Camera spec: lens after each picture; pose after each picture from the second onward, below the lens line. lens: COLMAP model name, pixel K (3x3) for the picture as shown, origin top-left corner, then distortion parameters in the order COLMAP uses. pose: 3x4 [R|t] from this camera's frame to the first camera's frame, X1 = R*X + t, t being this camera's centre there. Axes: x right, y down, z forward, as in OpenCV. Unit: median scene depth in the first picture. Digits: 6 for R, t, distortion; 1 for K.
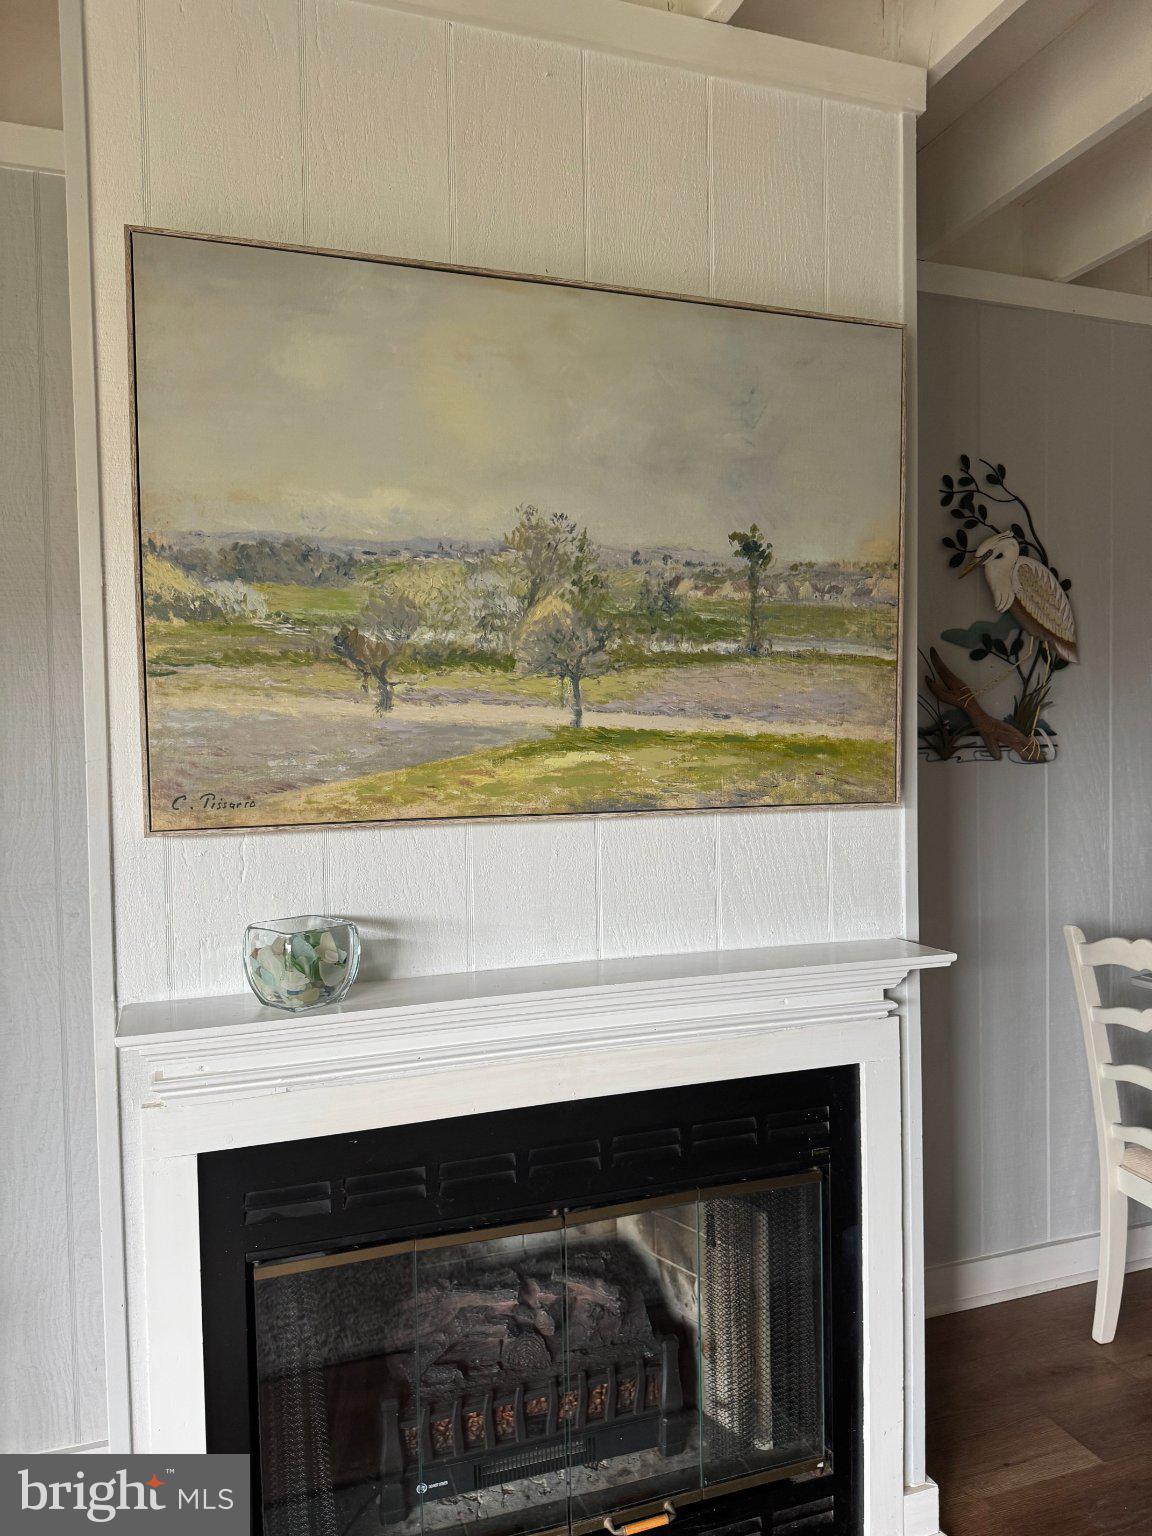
lens RADIAL K [[1092.7, 0, 568.4], [0, 1092.7, 759.1], [0, 0, 1]] dist [0.011649, -0.028602]
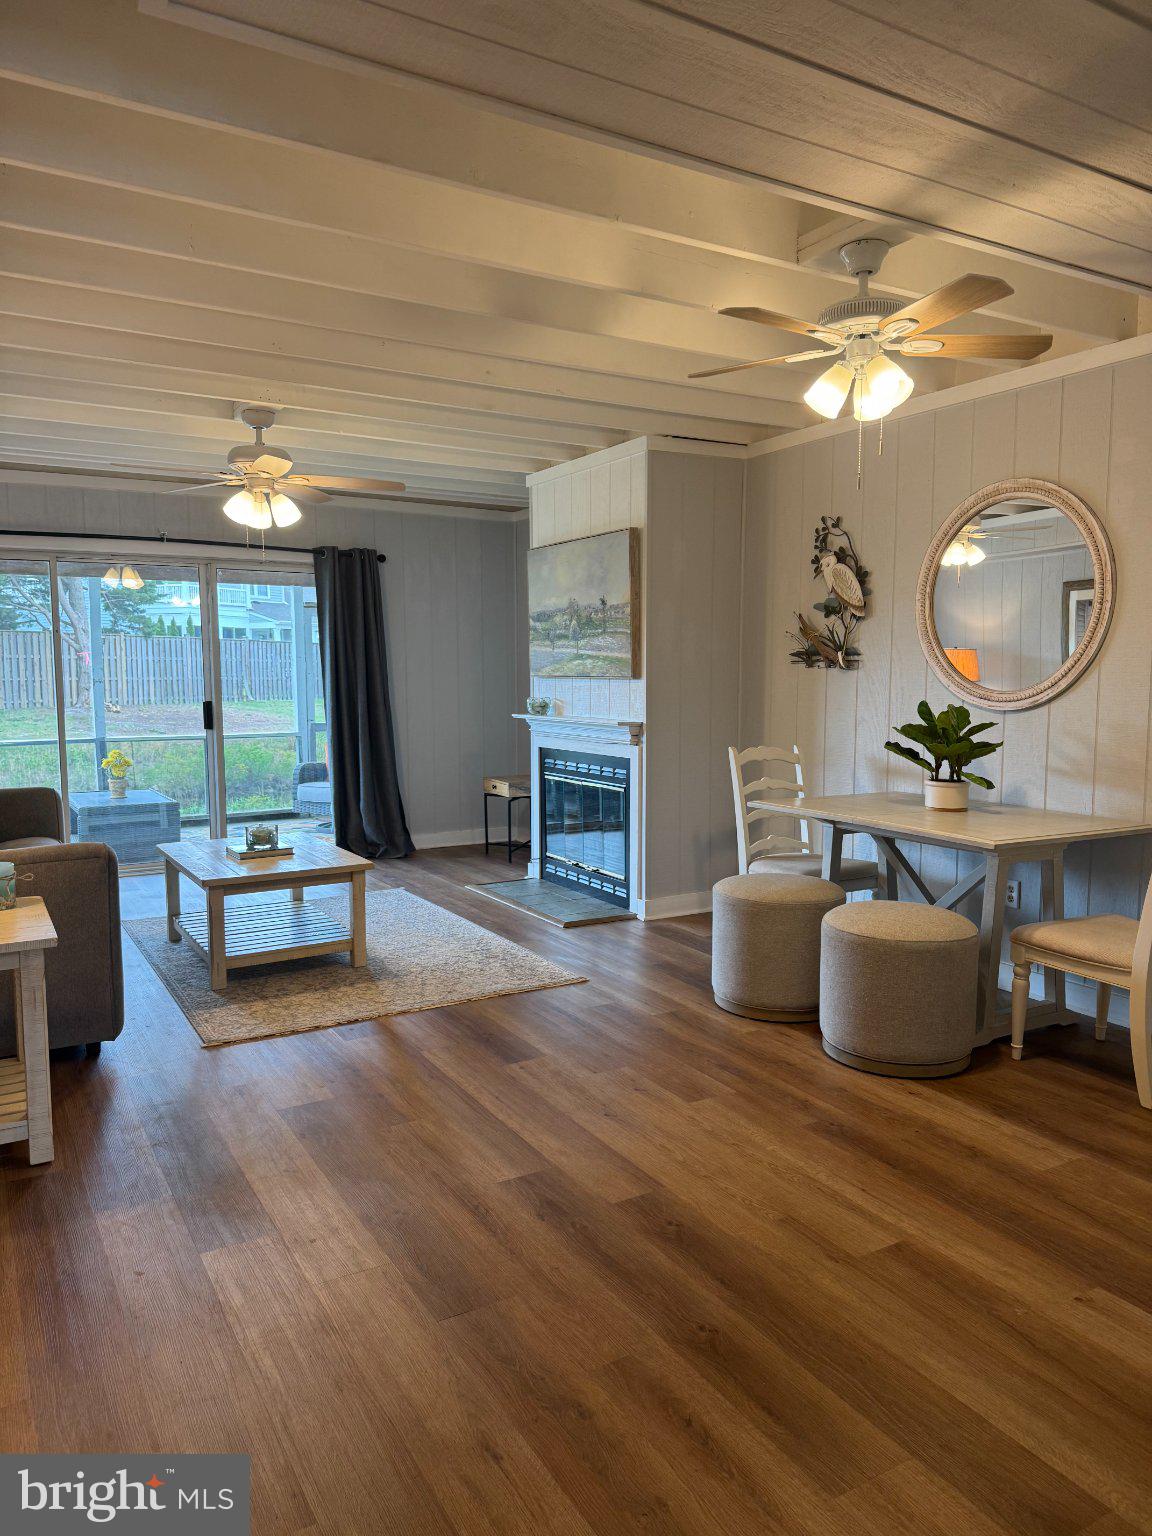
lens RADIAL K [[1092.7, 0, 569.4], [0, 1092.7, 771.8], [0, 0, 1]] dist [0.011649, -0.028602]
pose [[0.160563, 0.108944, -0.980995, 3.764794], [-0.017450, 0.994048, 0.107538, -0.028461], [0.986871, -0.000148, 0.161508, 0.340650]]
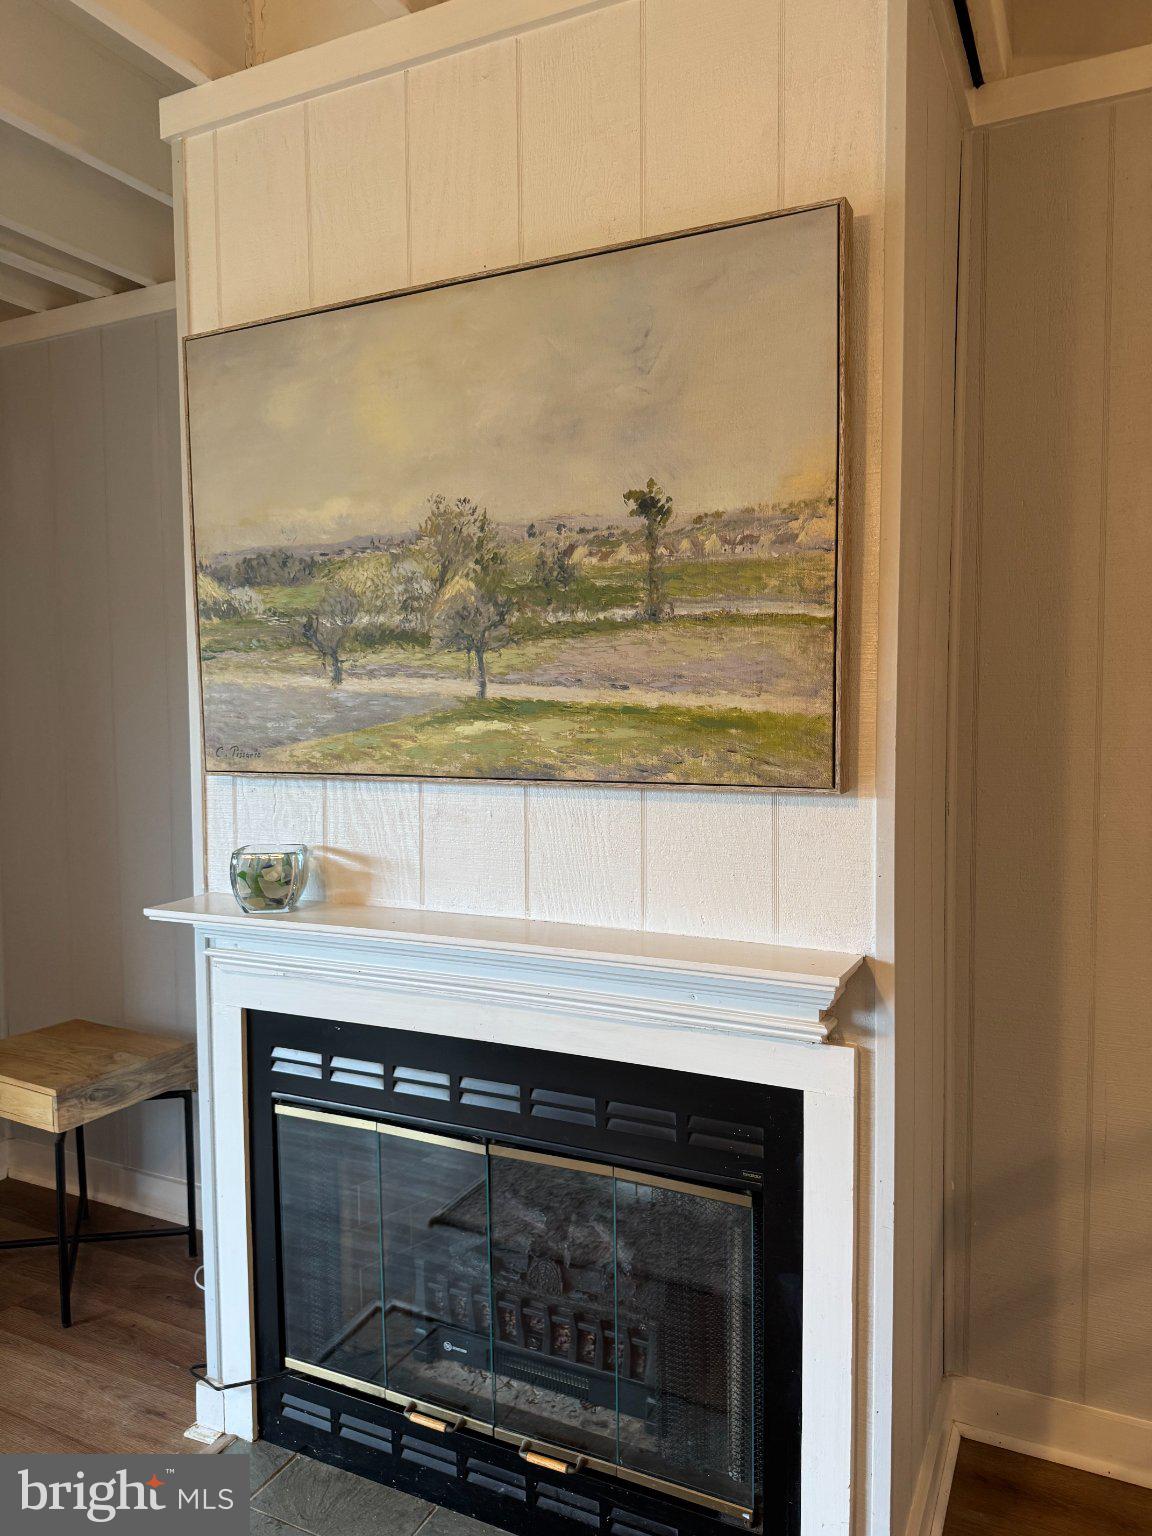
lens RADIAL K [[1092.7, 0, 631.4], [0, 1092.7, 772.9], [0, 0, 1]] dist [0.011649, -0.028602]
pose [[0.706773, 0.051505, -0.705563, 0.853169], [-0.021910, 0.998461, 0.050939, -0.013210], [0.707101, -0.020544, 0.706814, 0.340240]]
